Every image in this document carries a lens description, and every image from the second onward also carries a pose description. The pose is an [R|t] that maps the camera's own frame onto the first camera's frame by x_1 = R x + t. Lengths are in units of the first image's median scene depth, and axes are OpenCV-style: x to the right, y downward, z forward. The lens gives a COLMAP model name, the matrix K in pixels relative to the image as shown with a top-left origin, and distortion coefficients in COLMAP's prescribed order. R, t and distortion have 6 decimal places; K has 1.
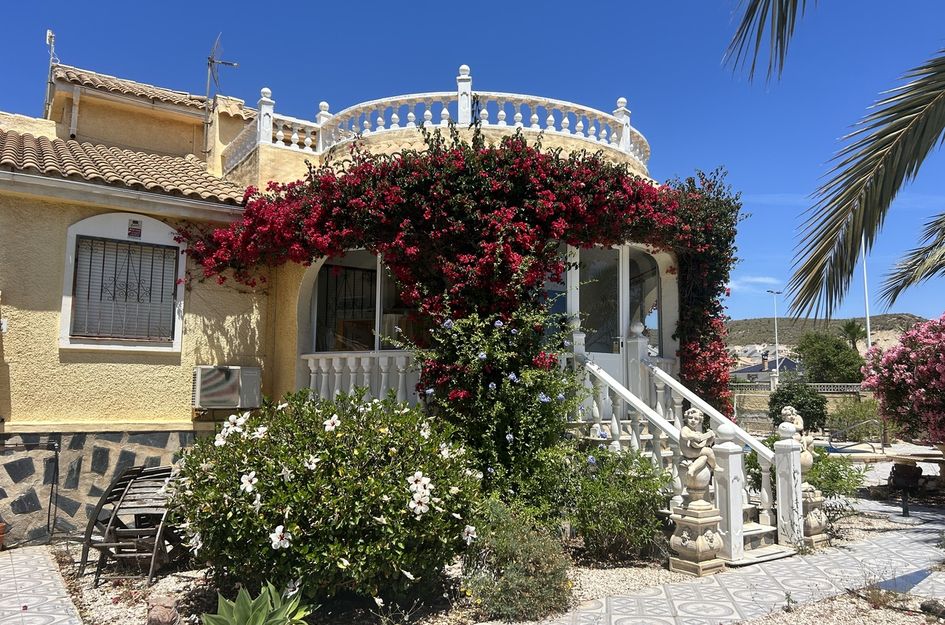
lens RADIAL K [[712.7, 0, 472.5], [0, 712.7, 312.5], [0, 0, 1]] dist [0.011262, 0.002734]
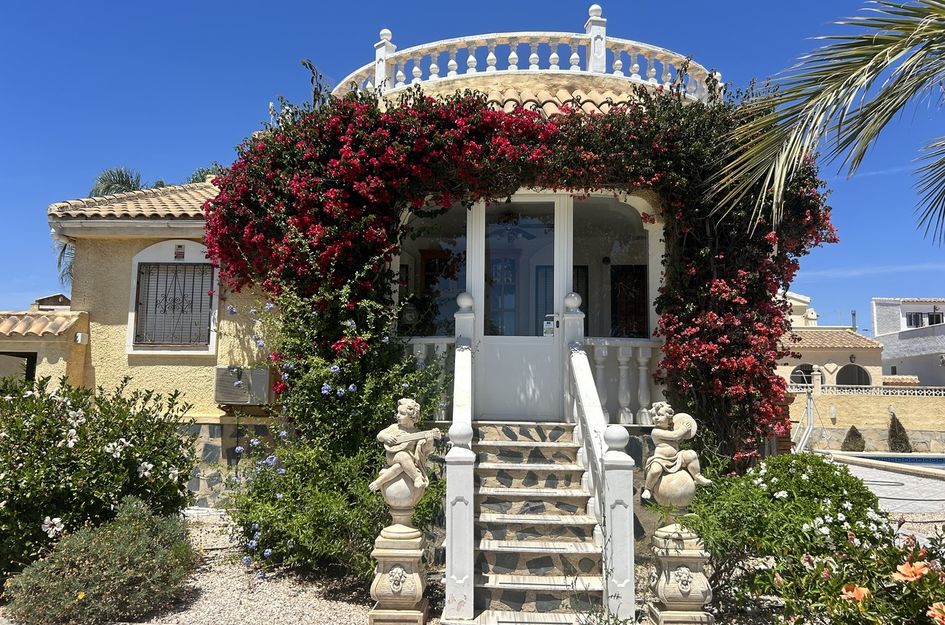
lens RADIAL K [[712.7, 0, 472.5], [0, 712.7, 312.5], [0, 0, 1]] dist [0.011262, 0.002734]
pose [[0.792419, -0.072672, -0.605632, 0.635400], [0.061017, 0.997341, -0.039839, 0.061052], [0.606917, -0.005385, 0.794747, 0.355746]]
